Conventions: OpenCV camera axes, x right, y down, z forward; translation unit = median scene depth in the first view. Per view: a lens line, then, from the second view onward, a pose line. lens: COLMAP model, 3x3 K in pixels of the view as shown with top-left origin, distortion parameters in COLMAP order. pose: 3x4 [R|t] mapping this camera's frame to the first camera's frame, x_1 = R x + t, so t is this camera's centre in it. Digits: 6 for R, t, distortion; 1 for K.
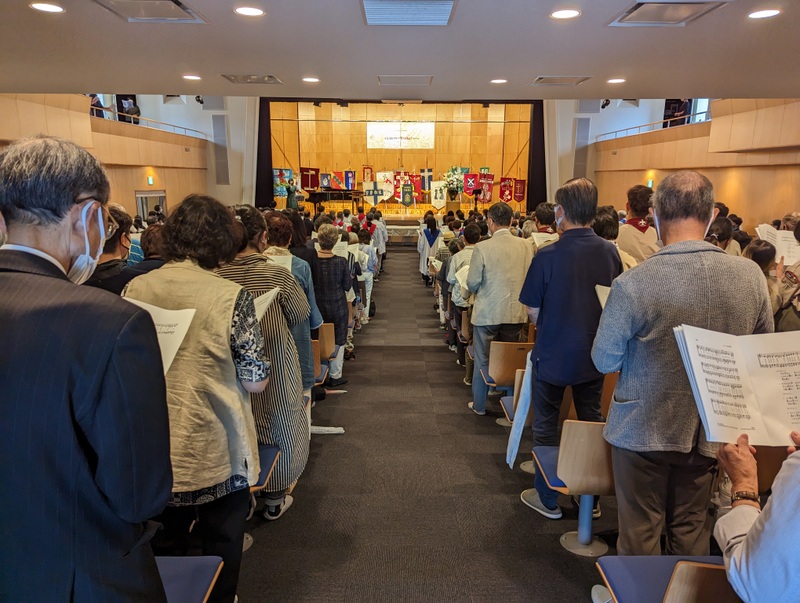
lens RADIAL K [[557.4, 0, 400.0], [0, 557.4, 301.5], [0, 0, 1]] dist [0.087149, 0.000473]
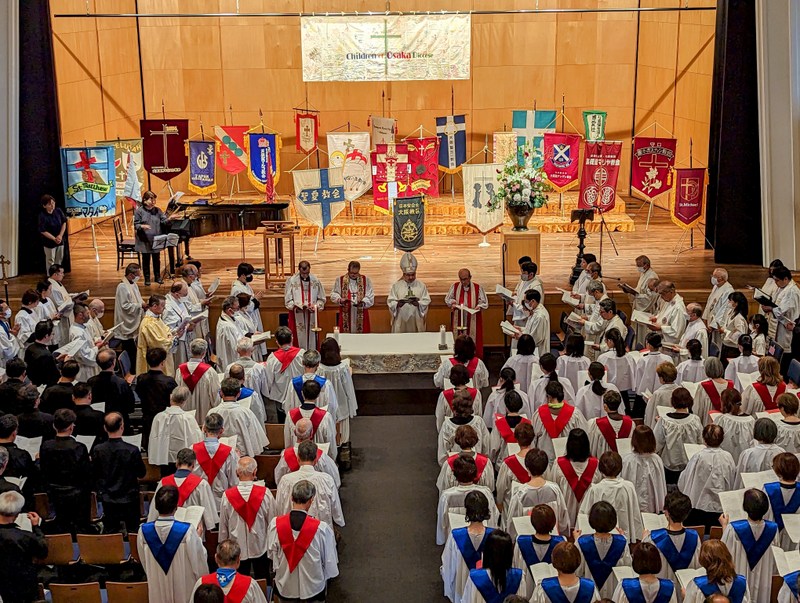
lens RADIAL K [[1119.1, 0, 388.1], [0, 1119.1, 295.5], [0, 0, 1]] dist [0.111678, -0.066342]
pose [[0.999826, -0.017406, -0.006694, 0.005146], [0.017766, 0.998153, 0.058087, -0.167701], [0.005671, -0.058196, 0.998289, 0.192845]]
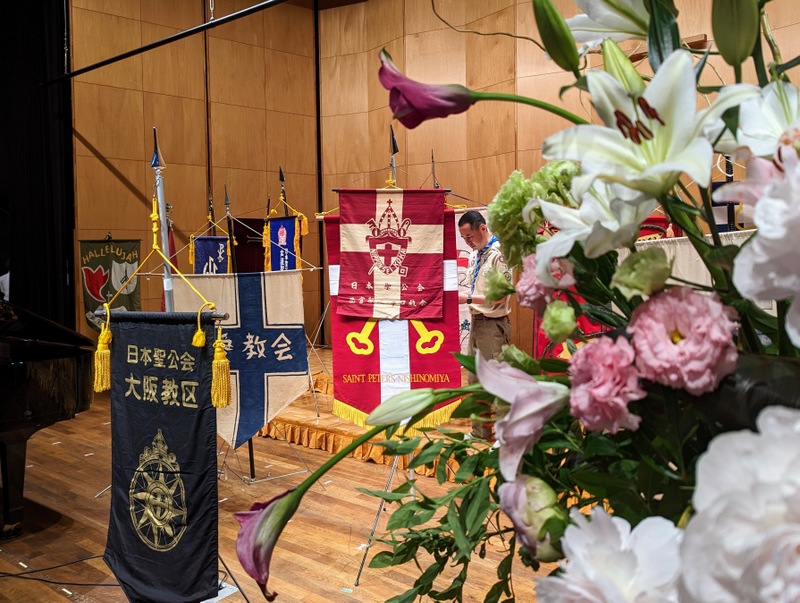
lens RADIAL K [[640.1, 0, 443.2], [0, 640.1, 274.3], [0, 0, 1]] dist [-0.001580, -0.001658]
pose [[0.811094, -0.001033, -0.584915, 0.088141], [-0.109142, 0.982168, -0.153080, -0.192677], [0.574643, 0.188001, 0.796518, 0.891646]]
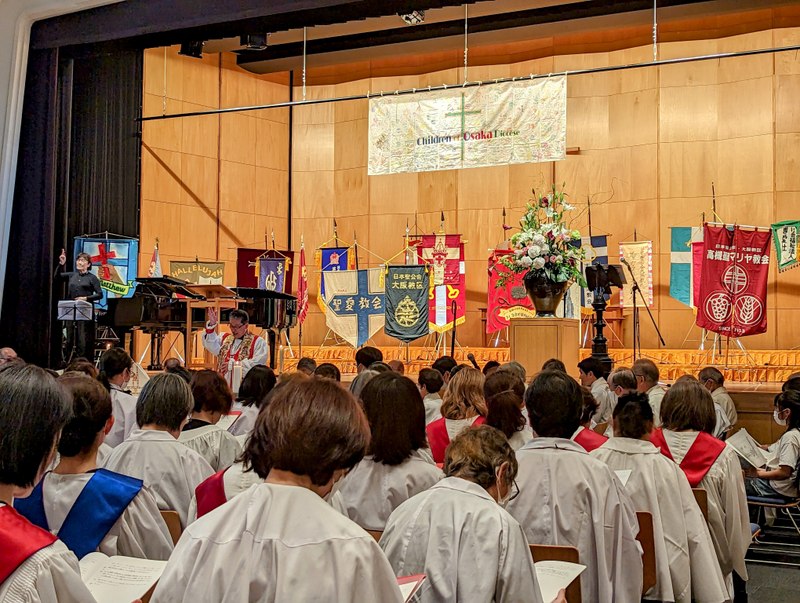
lens RADIAL K [[1110.0, 0, 400.0], [0, 1110.0, 301.5], [0, 0, 1]] dist [0.216270, -0.773776]
pose [[0.890578, -0.018143, -0.454469, 0.251310], [-0.102147, 0.965701, -0.238719, -0.051611], [0.443212, 0.259021, 0.858179, 0.480579]]
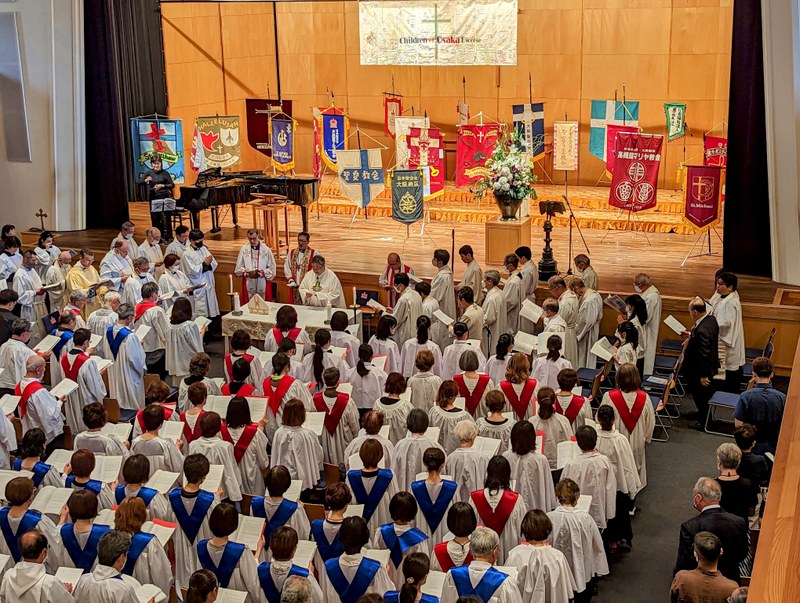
lens RADIAL K [[1110.0, 0, 400.0], [0, 1110.0, 301.5], [0, 0, 1]] dist [0.216270, -0.773776]
pose [[0.927231, 0.077498, -0.366383, 0.286987], [-0.054538, 0.995867, 0.072626, -0.162318], [0.370497, -0.047359, 0.927626, 0.240119]]
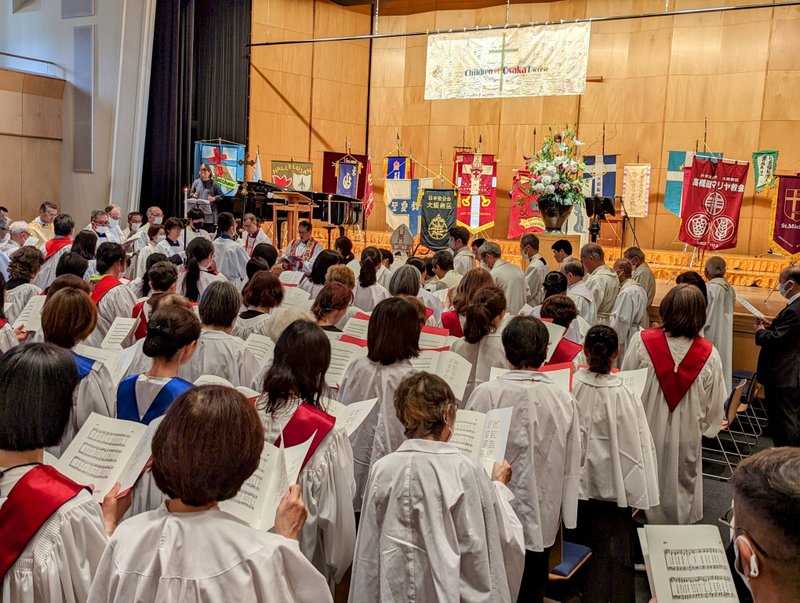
lens RADIAL K [[845.2, 0, 400.0], [0, 845.2, 301.5], [0, 0, 1]] dist [0.117137, -0.186780]
pose [[0.849637, 0.094671, -0.518802, 0.258747], [-0.155607, 0.984960, -0.075101, -0.083015], [0.503889, 0.144538, 0.851589, 0.498785]]
